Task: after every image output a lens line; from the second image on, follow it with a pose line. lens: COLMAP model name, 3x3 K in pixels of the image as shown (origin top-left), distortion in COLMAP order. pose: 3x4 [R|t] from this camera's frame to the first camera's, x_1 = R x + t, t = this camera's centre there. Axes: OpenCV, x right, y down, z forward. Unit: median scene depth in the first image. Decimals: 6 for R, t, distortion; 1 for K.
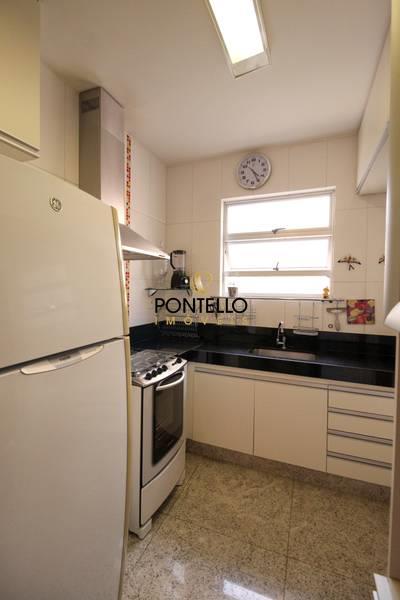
lens RADIAL K [[274.8, 0, 191.8], [0, 274.8, 290.8], [0, 0, 1]] dist [0.004642, -0.000279]
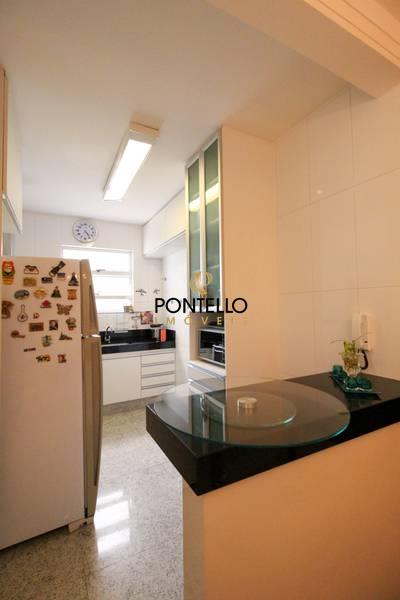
lens RADIAL K [[274.8, 0, 200.0], [0, 274.8, 300.4], [0, 0, 1]] dist [0.004642, -0.000279]
pose [[0.627933, -0.014316, 0.778136, -0.642277], [0.038598, 0.999173, -0.012765, -0.004770], [-0.777310, 0.038050, 0.627966, -0.499886]]
